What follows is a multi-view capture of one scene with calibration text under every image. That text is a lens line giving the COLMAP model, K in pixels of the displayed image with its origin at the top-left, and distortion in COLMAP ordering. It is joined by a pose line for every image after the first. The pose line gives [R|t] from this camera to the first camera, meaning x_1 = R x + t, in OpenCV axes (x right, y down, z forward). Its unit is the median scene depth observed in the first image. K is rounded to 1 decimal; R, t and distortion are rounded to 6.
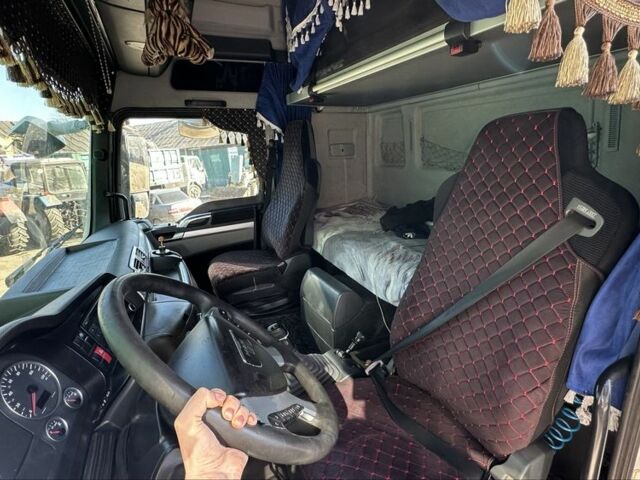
lens RADIAL K [[339.6, 0, 320.1], [0, 339.6, 240.3], [0, 0, 1]] dist [-0.010428, 0.004398]
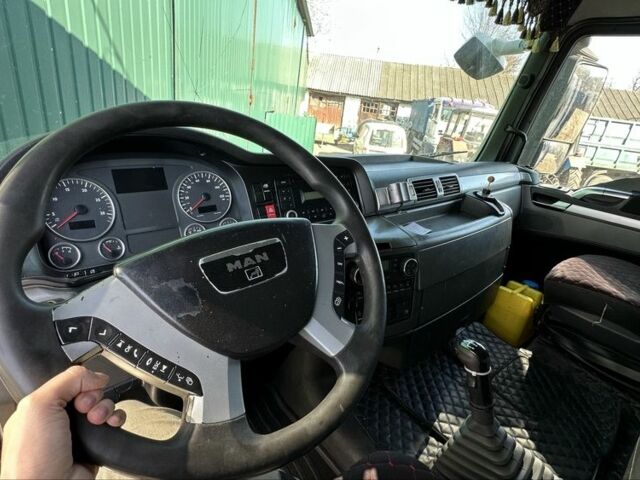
lens RADIAL K [[339.6, 0, 319.6], [0, 339.6, 240.1], [0, 0, 1]] dist [-0.010428, 0.004398]
pose [[0.270681, 0.449200, -0.851441, 0.107135], [-0.377776, 0.863075, 0.335240, 0.004037], [0.885447, 0.230911, 0.403315, 0.268980]]
